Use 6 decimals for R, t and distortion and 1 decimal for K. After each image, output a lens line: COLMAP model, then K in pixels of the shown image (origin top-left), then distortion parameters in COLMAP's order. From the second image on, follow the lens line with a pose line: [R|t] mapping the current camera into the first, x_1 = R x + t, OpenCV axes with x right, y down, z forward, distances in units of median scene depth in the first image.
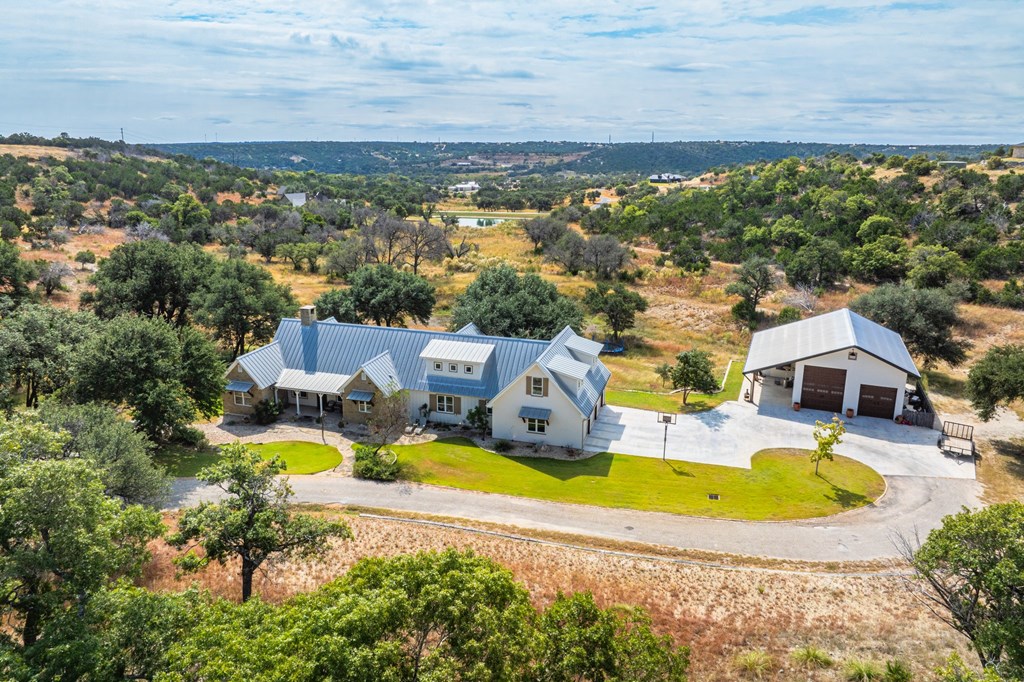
lens RADIAL K [[691.5, 0, 512.0], [0, 691.5, 341.0], [0, 0, 1]] dist [0.002264, 0.000603]
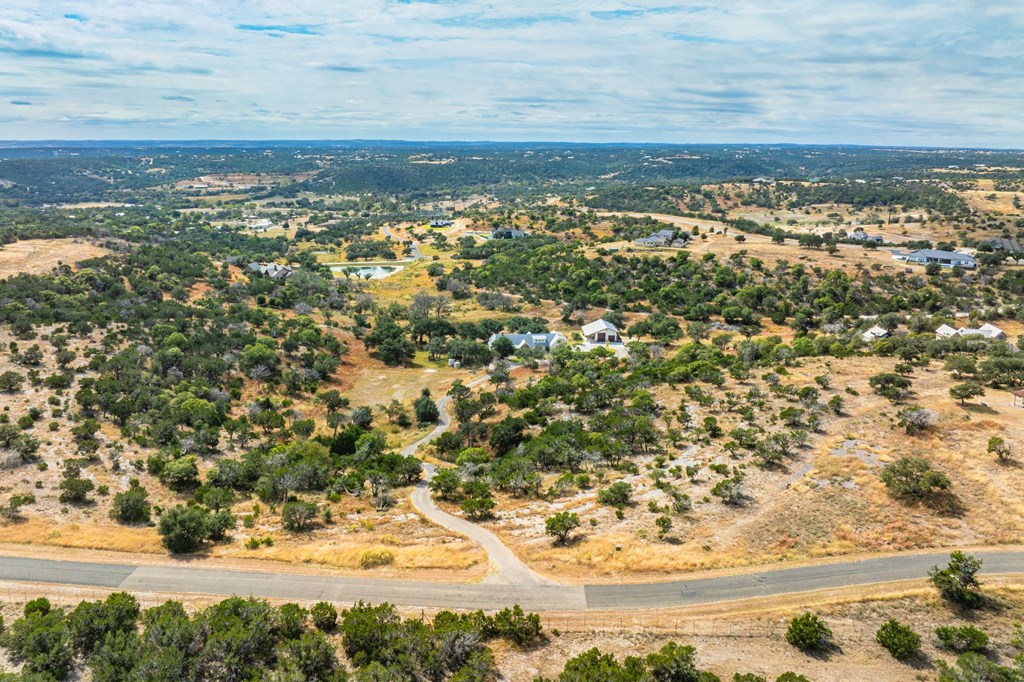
lens RADIAL K [[691.5, 0, 512.0], [0, 691.5, 341.0], [0, 0, 1]] dist [0.002264, 0.000603]
pose [[0.909088, -0.104690, 0.403236, -1.102119], [0.103061, 0.994340, 0.025808, -0.049378], [-0.403656, 0.018096, 0.914732, -1.685913]]
